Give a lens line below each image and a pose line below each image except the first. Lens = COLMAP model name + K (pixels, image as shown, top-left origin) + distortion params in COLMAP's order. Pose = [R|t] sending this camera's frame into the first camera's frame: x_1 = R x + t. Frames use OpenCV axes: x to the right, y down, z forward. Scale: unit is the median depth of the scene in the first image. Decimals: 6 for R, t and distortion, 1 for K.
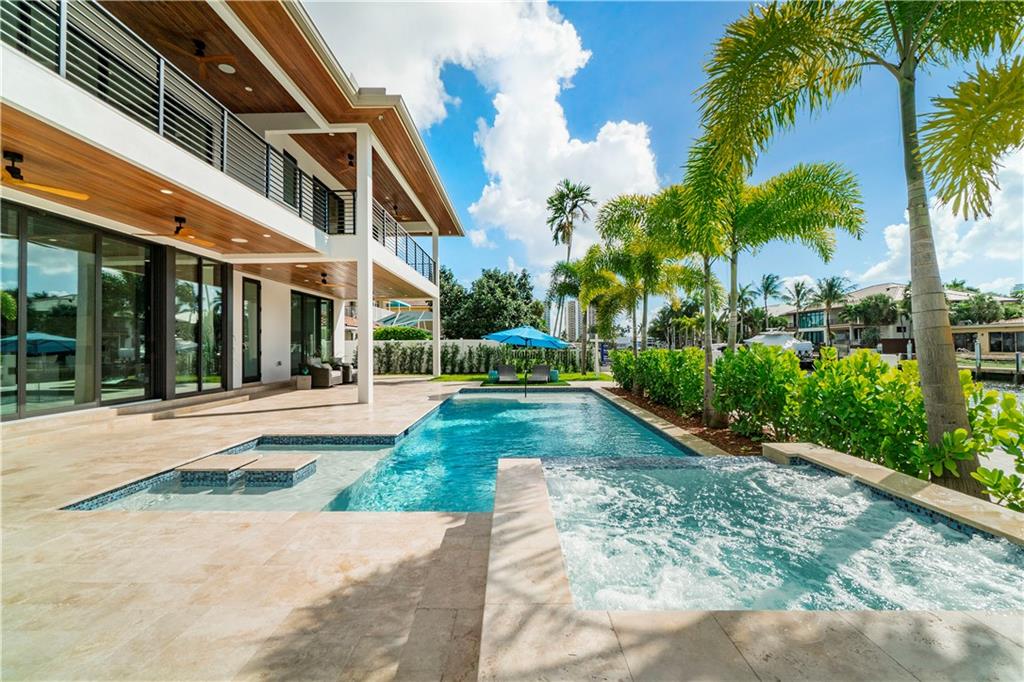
lens RADIAL K [[441.6, 0, 503.4], [0, 441.6, 343.3], [0, 0, 1]] dist [0.000770, -0.000506]
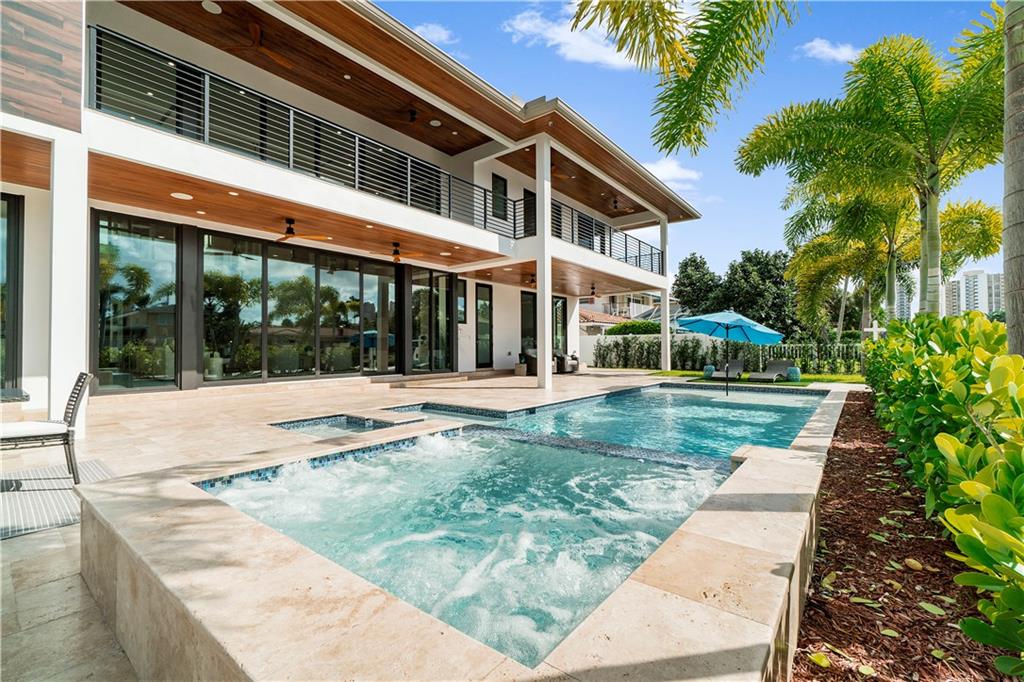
lens RADIAL K [[441.6, 0, 503.4], [0, 441.6, 343.3], [0, 0, 1]] dist [0.000770, -0.000506]
pose [[0.795714, -0.000292, -0.605673, 0.217248], [0.002167, 0.999995, 0.002364, 0.017001], [0.605669, -0.003194, 0.795710, 0.053598]]
